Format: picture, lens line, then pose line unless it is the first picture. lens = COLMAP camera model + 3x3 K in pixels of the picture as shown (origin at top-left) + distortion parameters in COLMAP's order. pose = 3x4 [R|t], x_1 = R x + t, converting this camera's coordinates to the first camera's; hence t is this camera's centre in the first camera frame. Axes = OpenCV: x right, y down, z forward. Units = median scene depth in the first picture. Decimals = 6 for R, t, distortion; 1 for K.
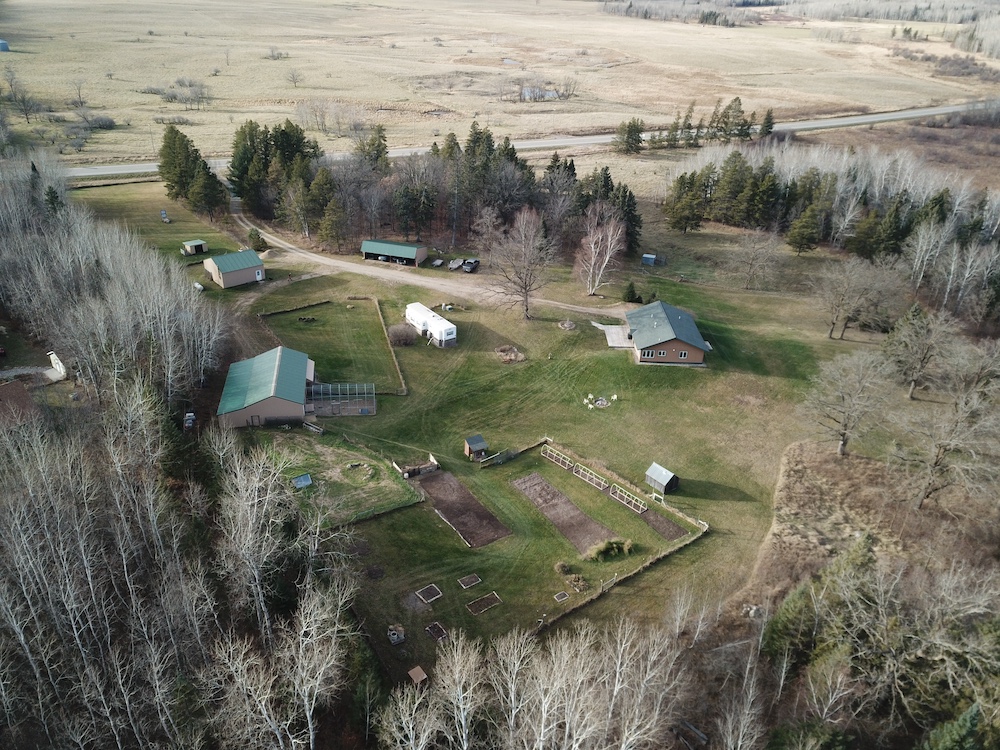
lens RADIAL K [[750.9, 0, 499.3], [0, 750.9, 374.6], [0, 0, 1]] dist [-0.005592, -0.007517]
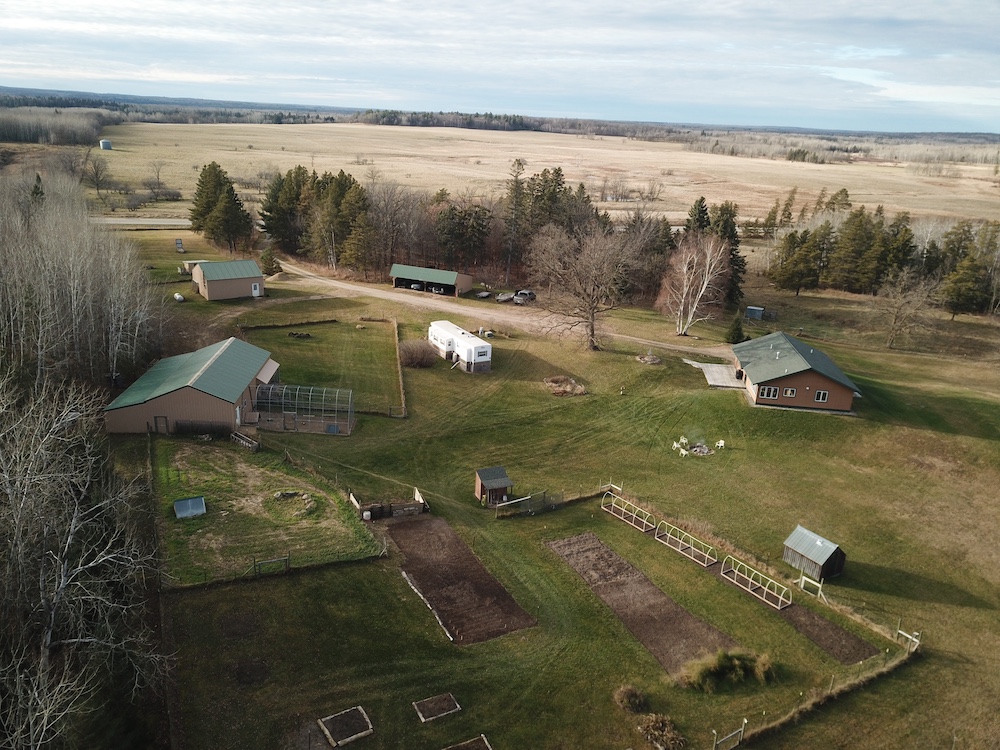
lens RADIAL K [[750.9, 0, 496.6], [0, 750.9, 373.3], [0, 0, 1]] dist [-0.005592, -0.007517]
pose [[0.993095, 0.044908, -0.108377, 0.028485], [-0.063727, 0.982149, -0.176981, 0.098150], [0.098495, 0.182666, 0.978229, 0.328837]]
